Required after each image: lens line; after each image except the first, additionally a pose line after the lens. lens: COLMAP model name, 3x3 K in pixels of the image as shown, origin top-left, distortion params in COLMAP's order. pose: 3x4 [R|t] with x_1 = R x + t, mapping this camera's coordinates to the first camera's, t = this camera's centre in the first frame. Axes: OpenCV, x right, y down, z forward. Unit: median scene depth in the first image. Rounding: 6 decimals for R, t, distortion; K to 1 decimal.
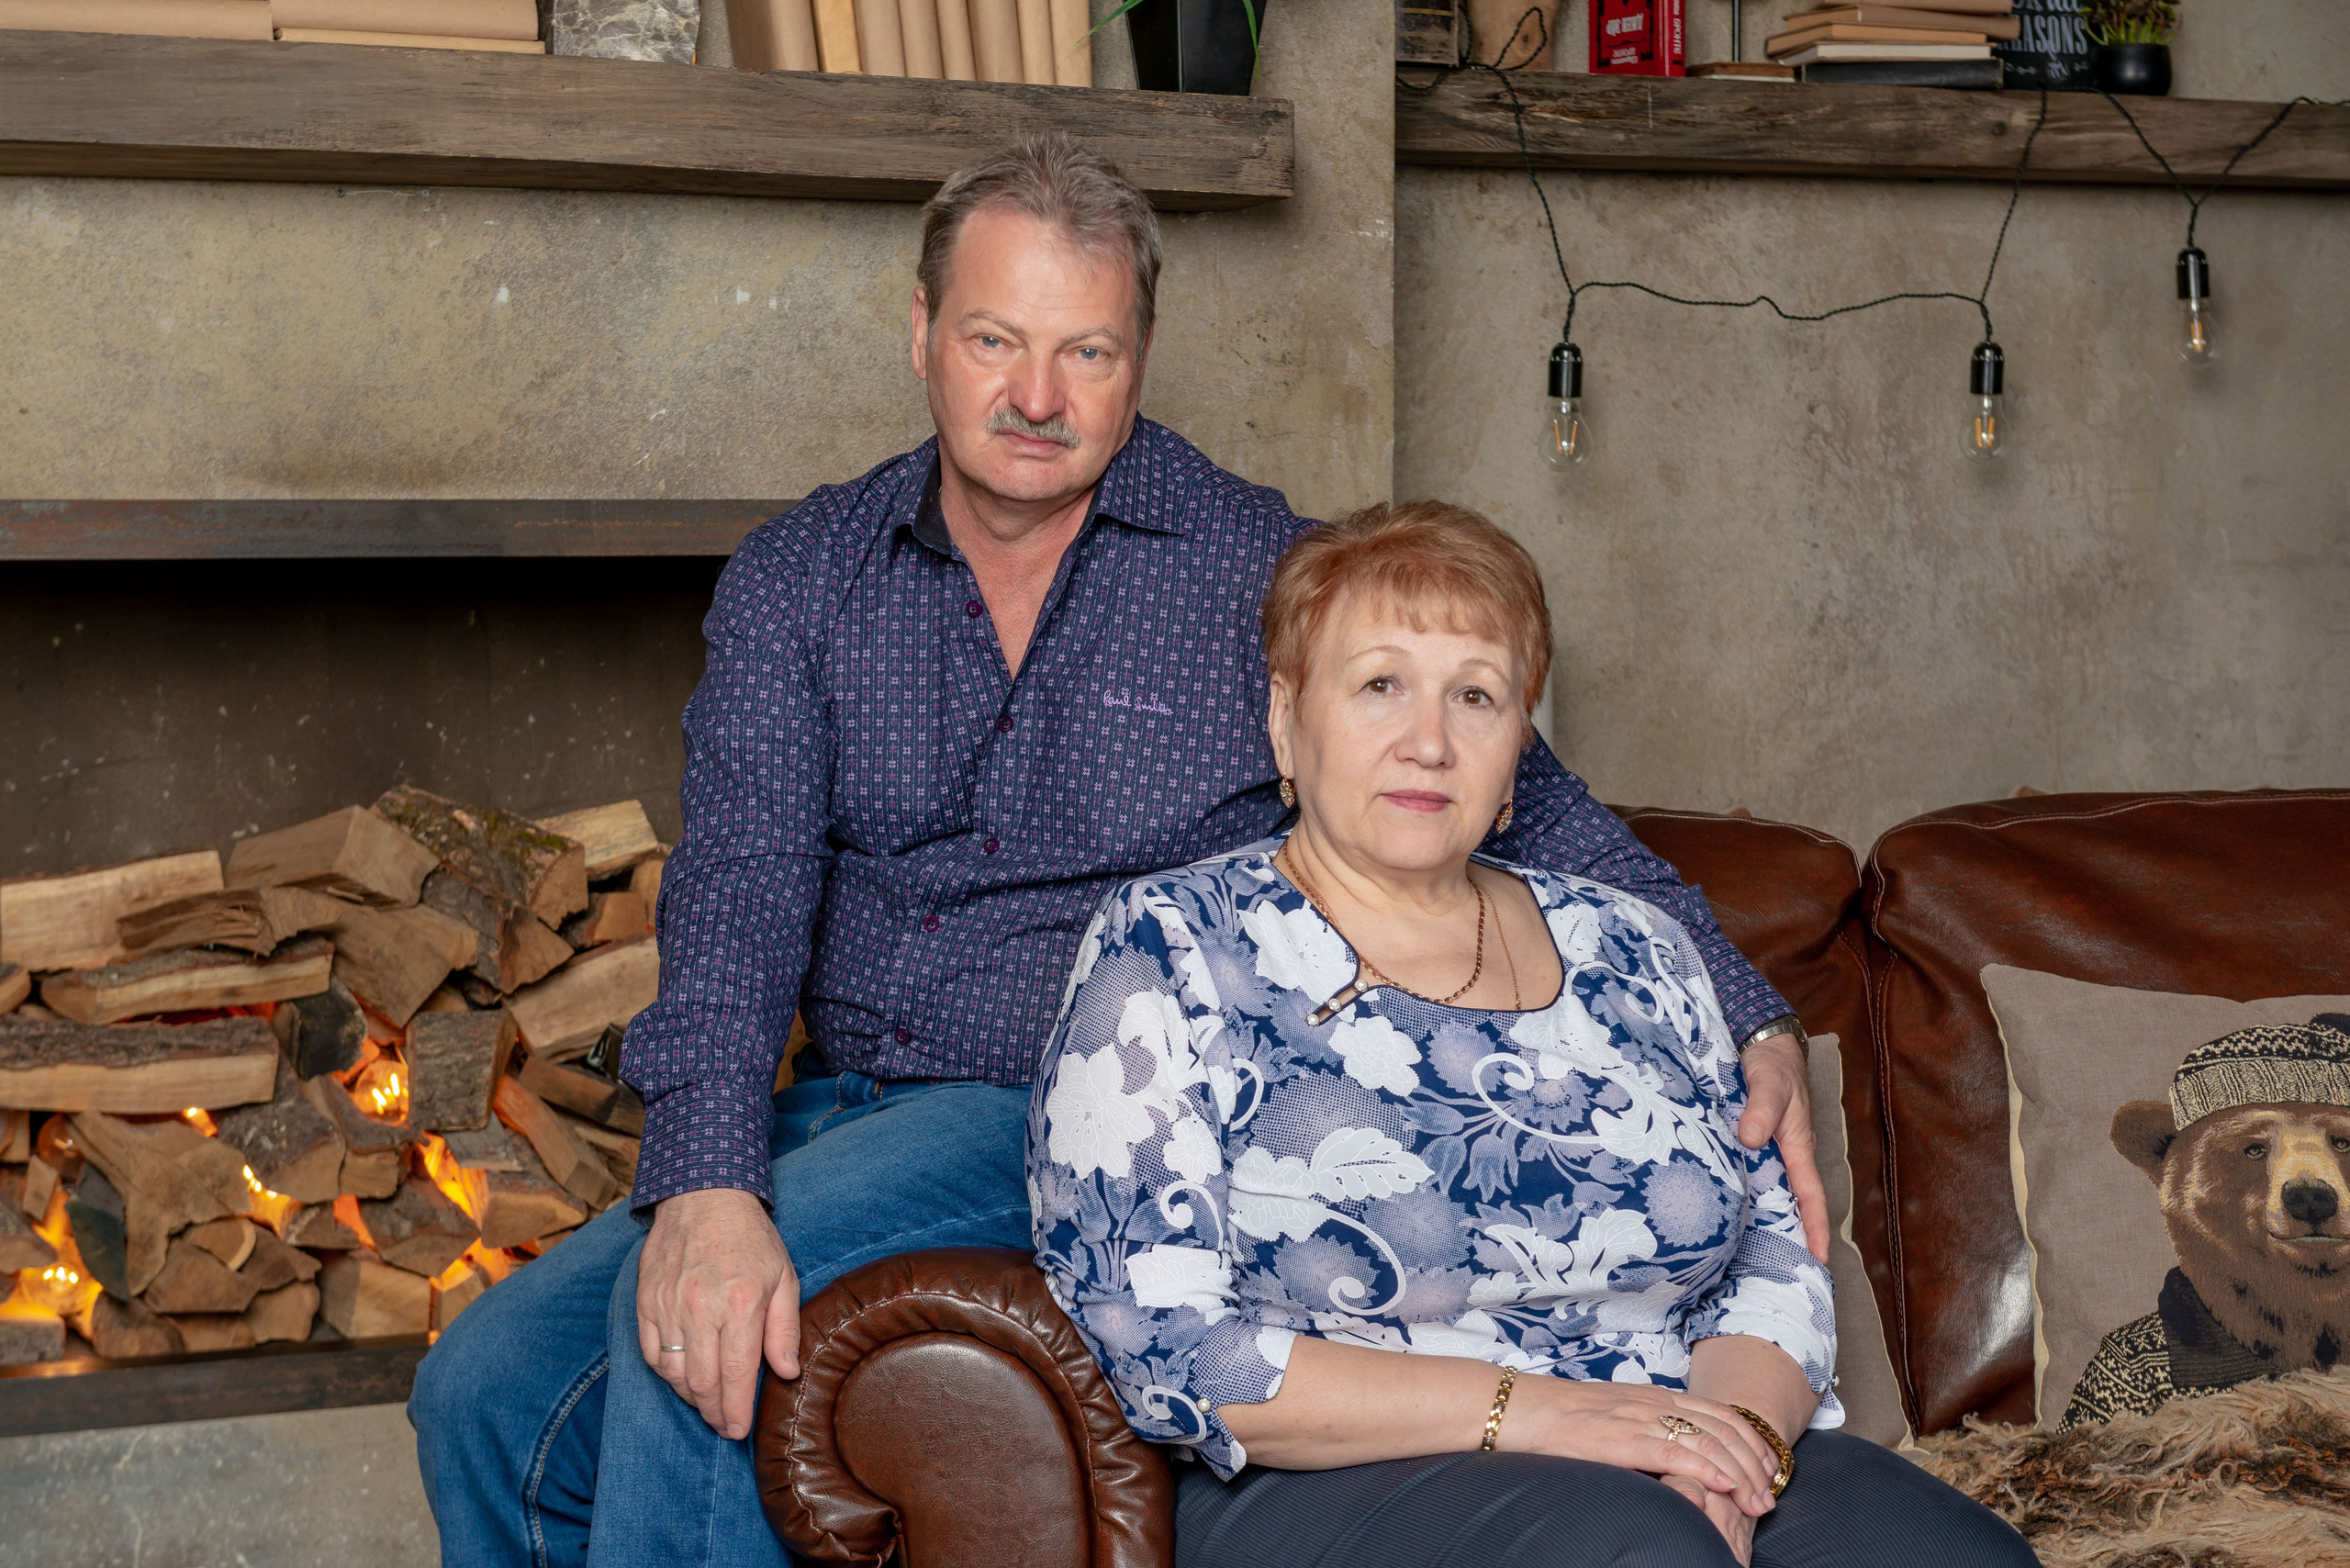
lens RADIAL K [[4312.7, 0, 1180.7], [0, 4312.7, 777.9], [0, 0, 1]] dist [0.045104, -0.311195]
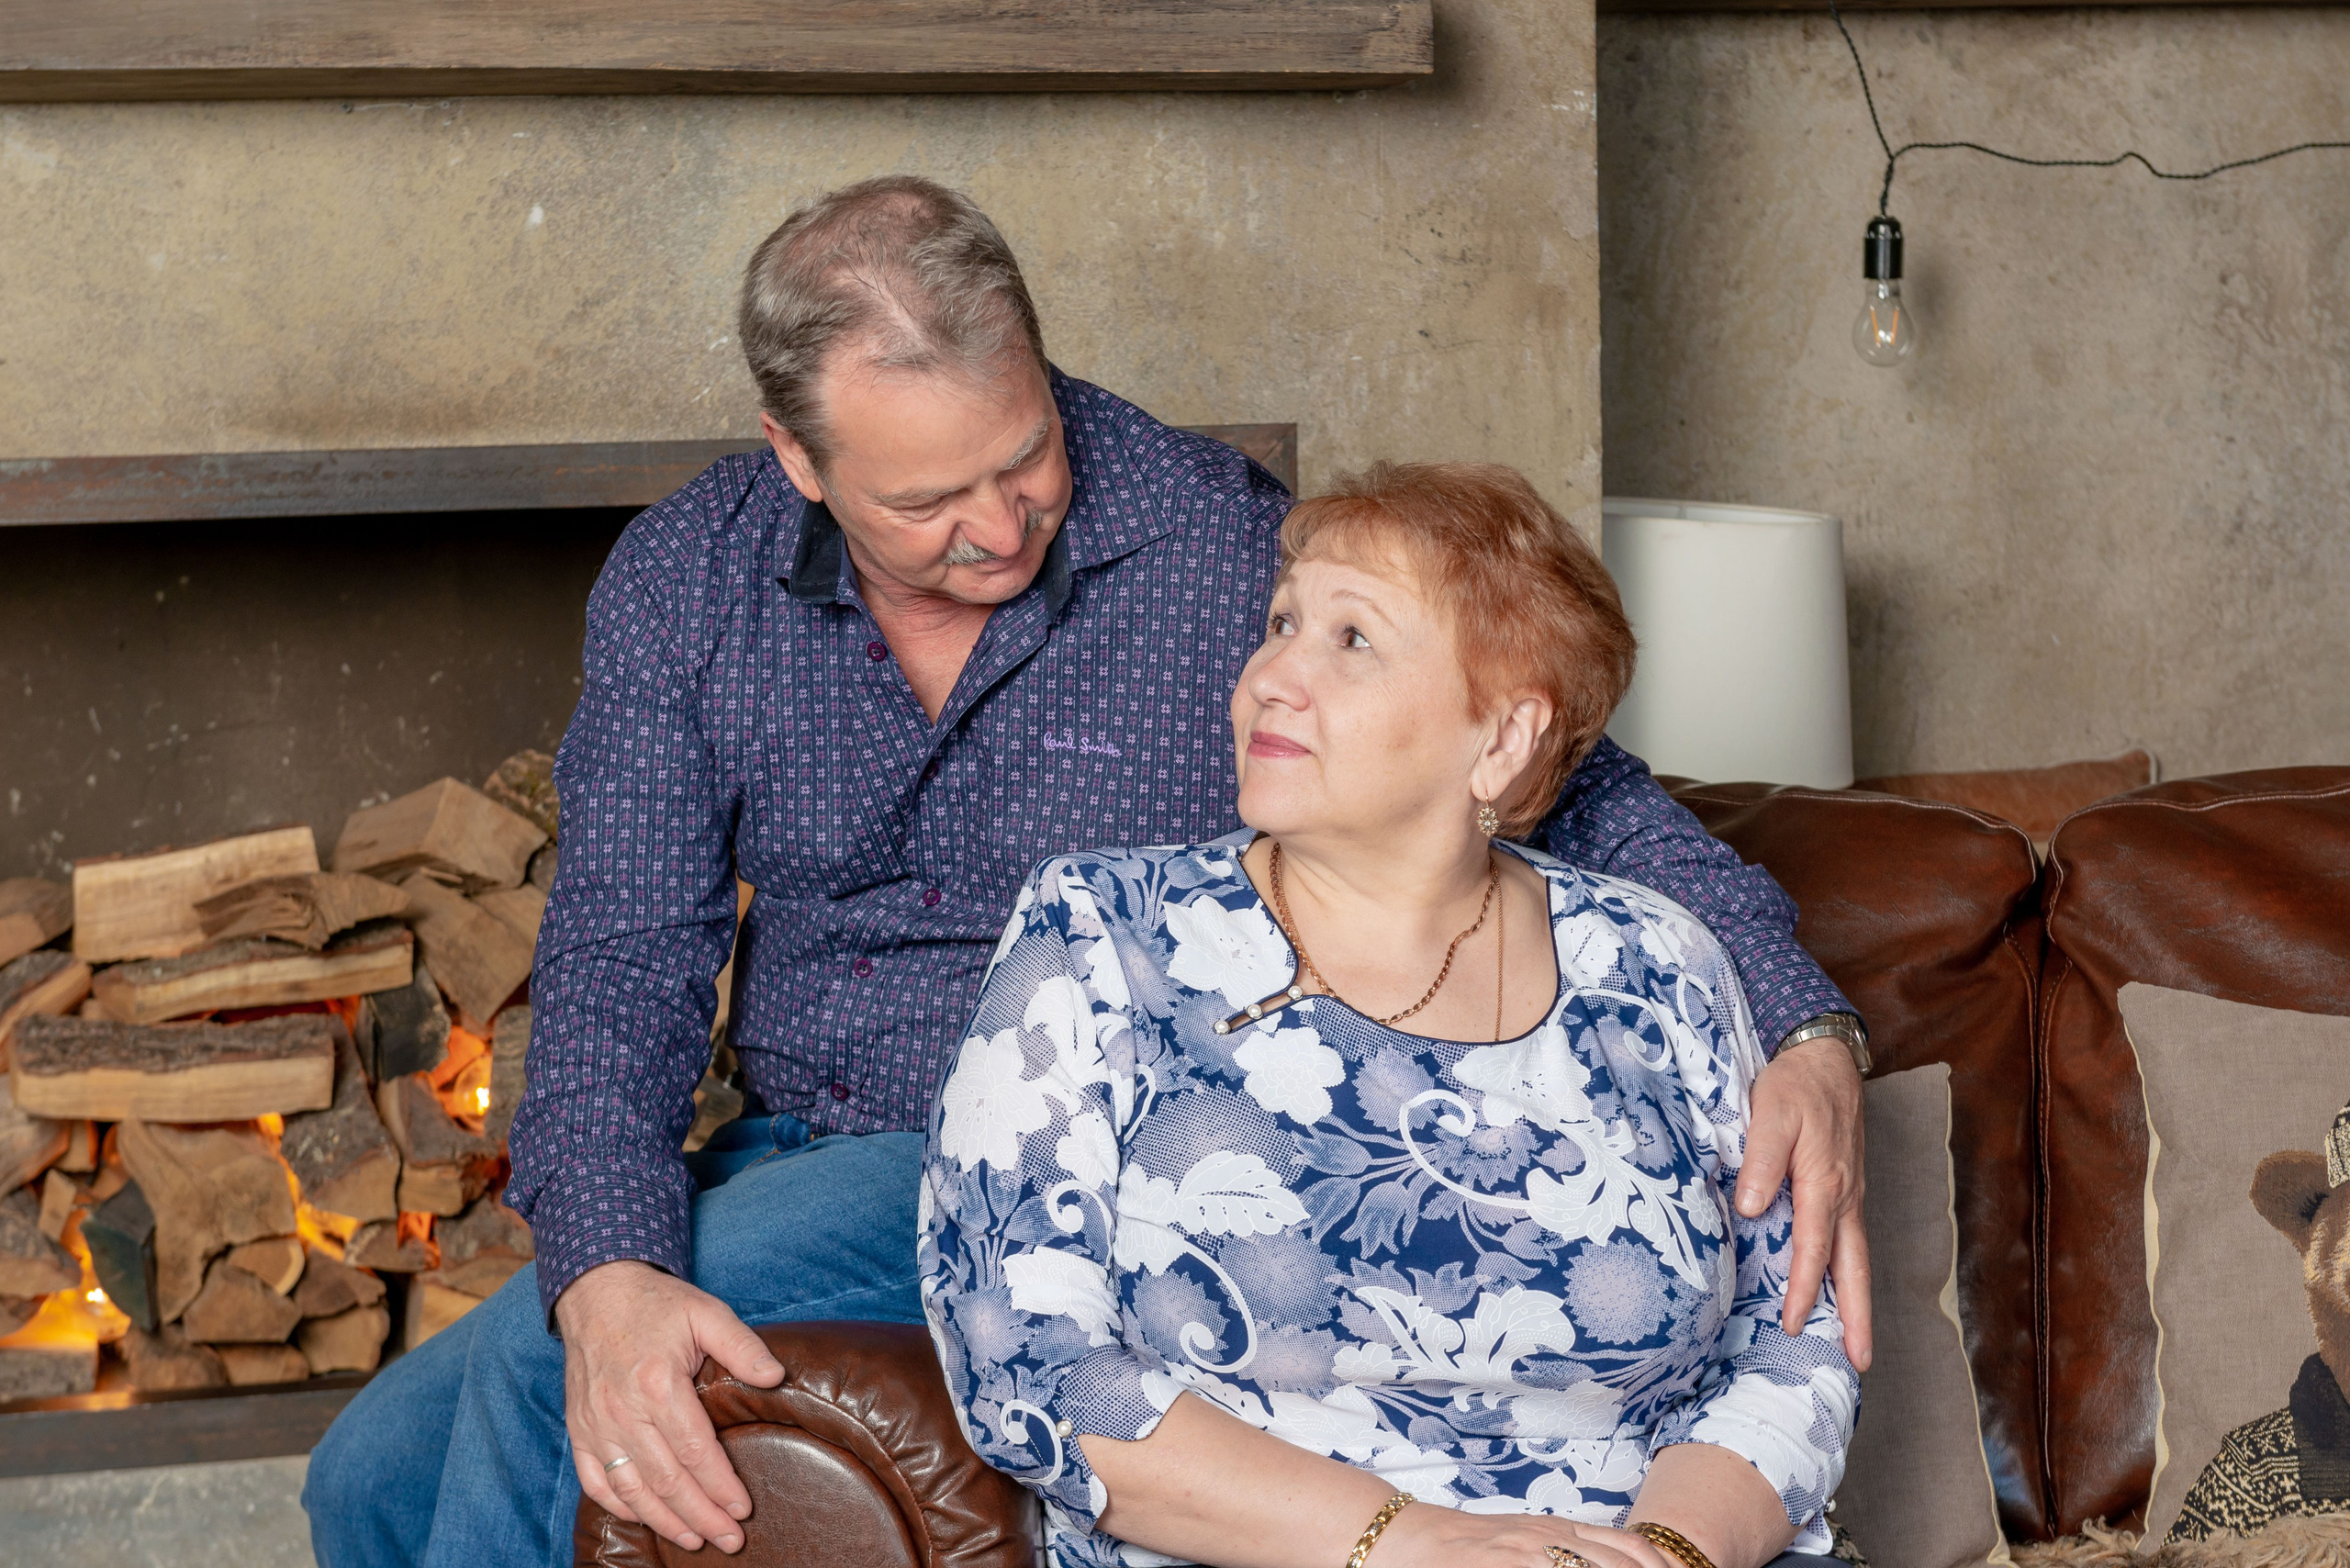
lens RADIAL K [[4736.2, 0, 1188.9], [0, 4736.2, 790.0], [0, 0, 1]] dist [0.035593, -0.278547]
pose [[0.983159, -0.005223, -0.182676, 0.152044], [0.011206, 0.999433, 0.031737, -0.022059], [0.182406, -0.033250, 0.982661, 0.054278]]
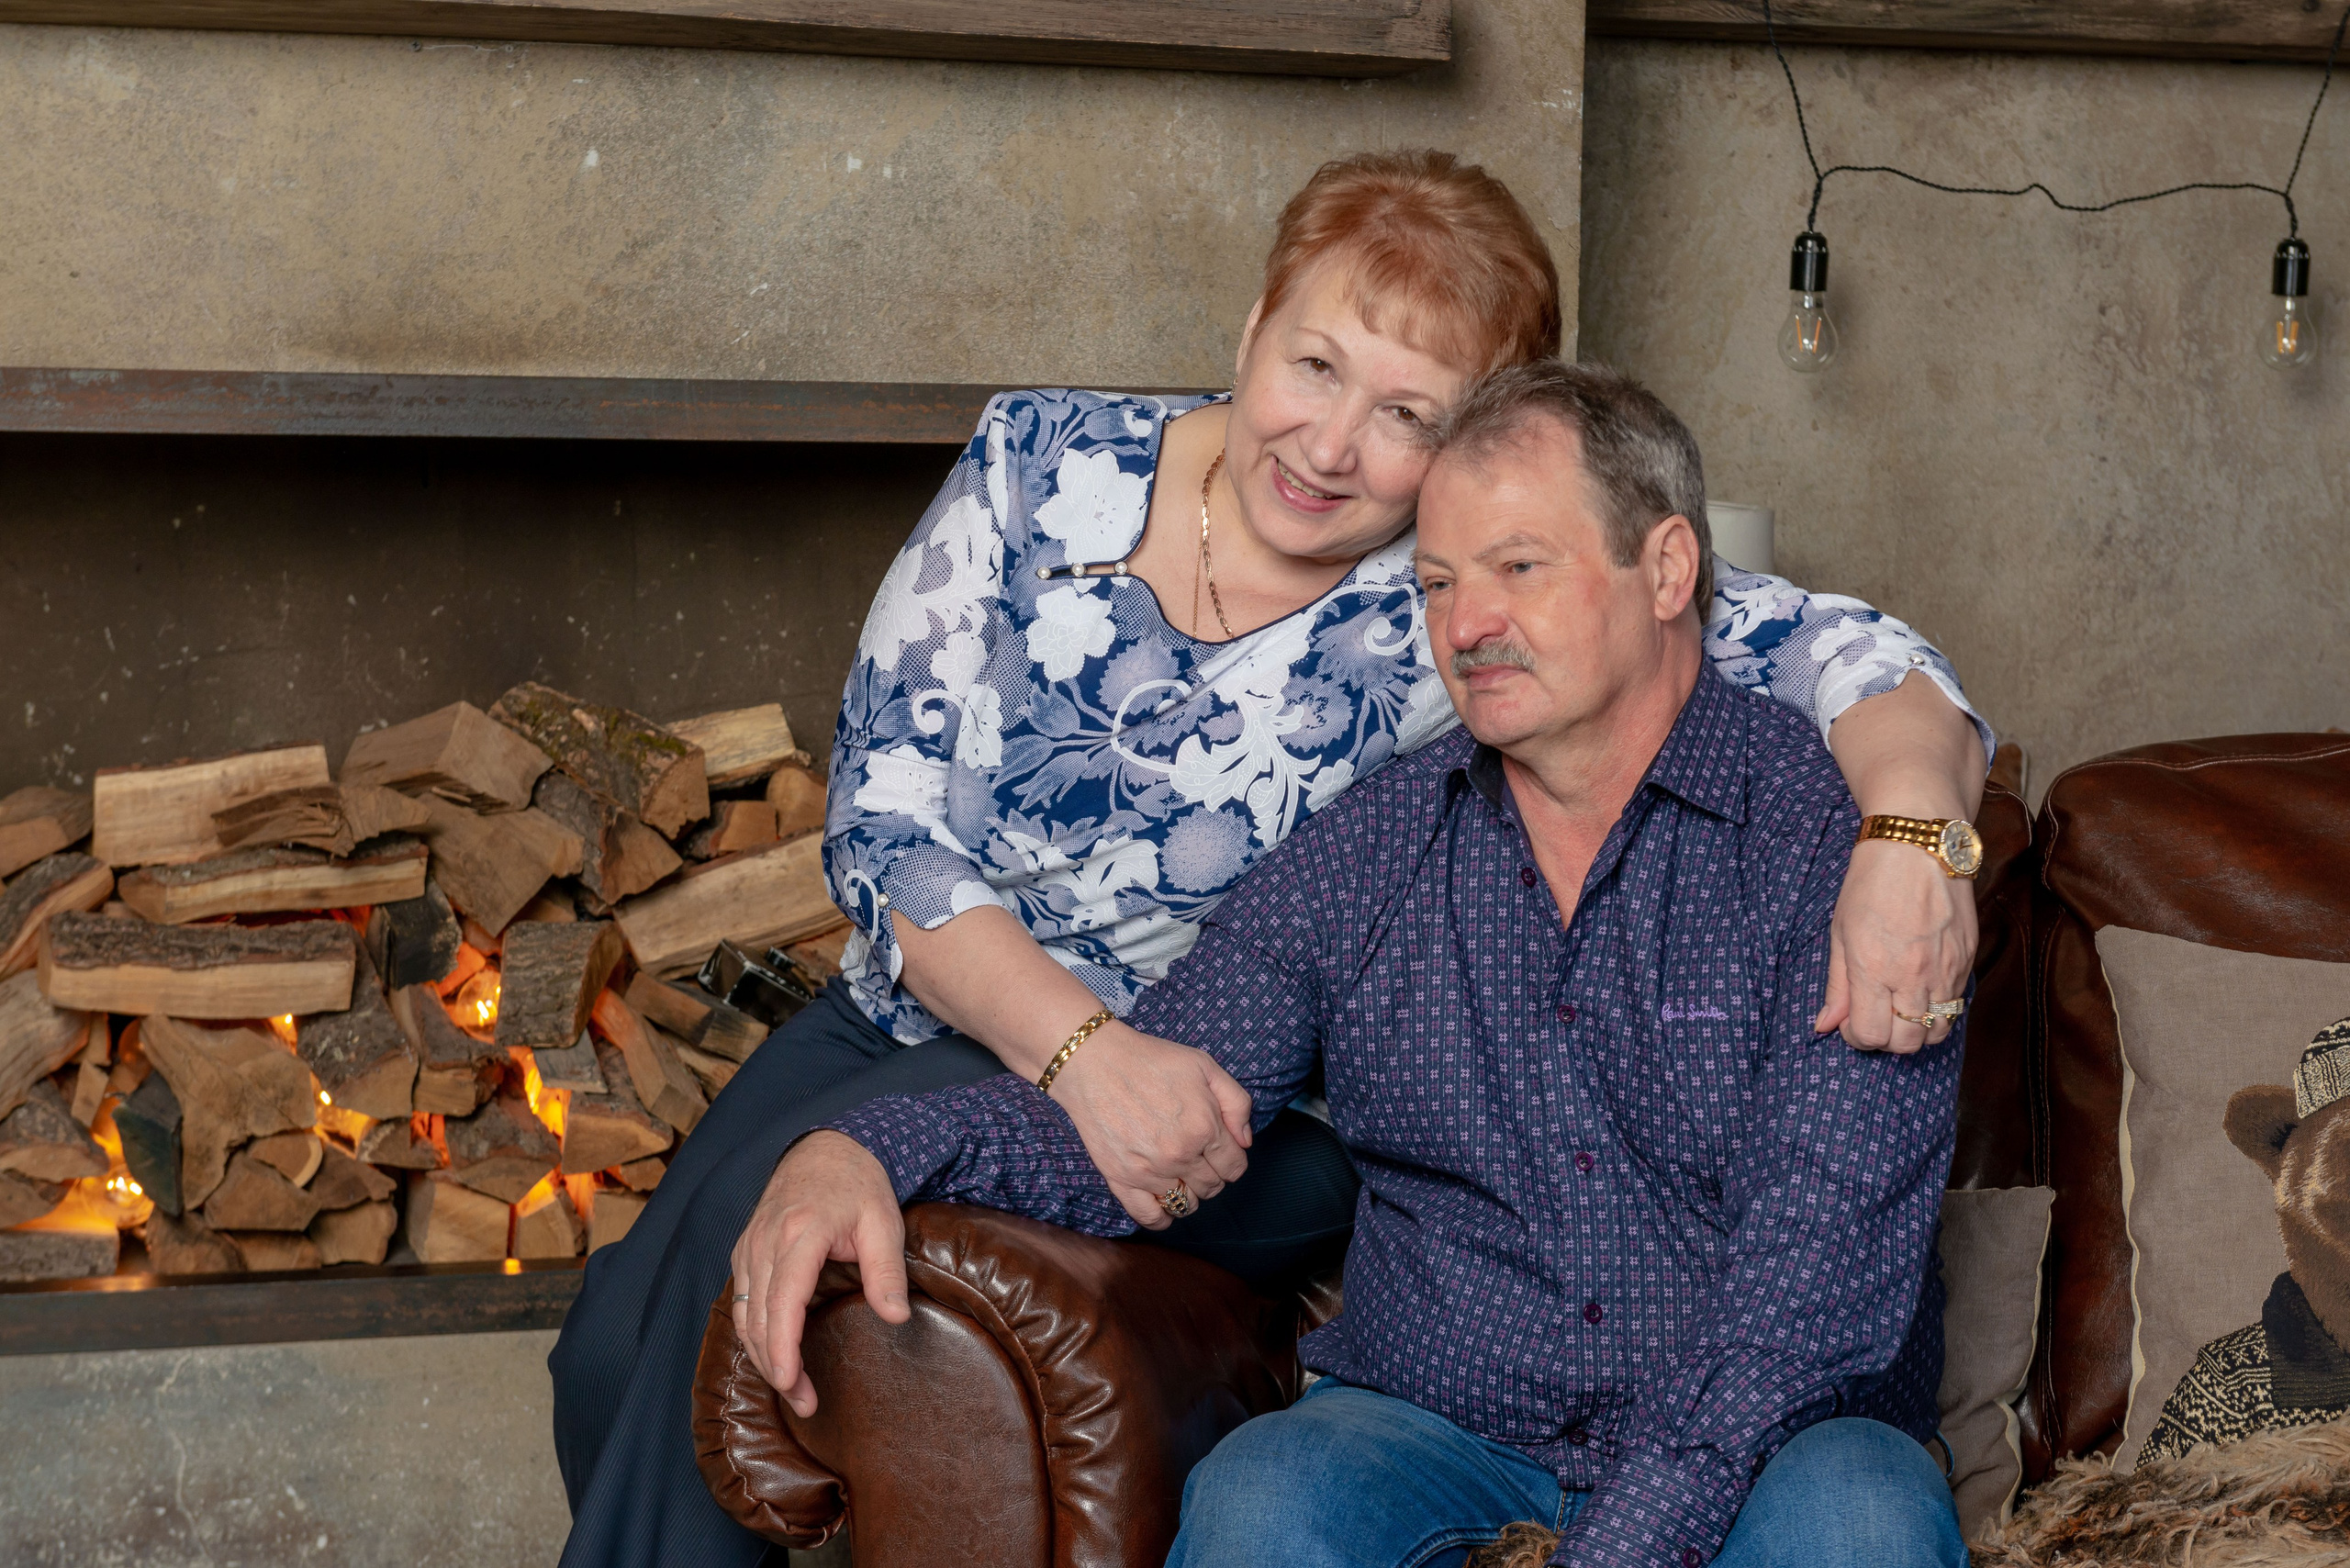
lens RADIAL K [[4349.6, 0, 1181.0], [0, 4349.6, 782.8], [0, 0, 1]] dist [0.041200, -0.361456]
pose [[0.992773, 0.026289, -0.117090, 0.082345], [-0.024078, 0.999505, 0.020260, 0.001194], [0.117564, -0.017294, 0.992915, 0.074402]]
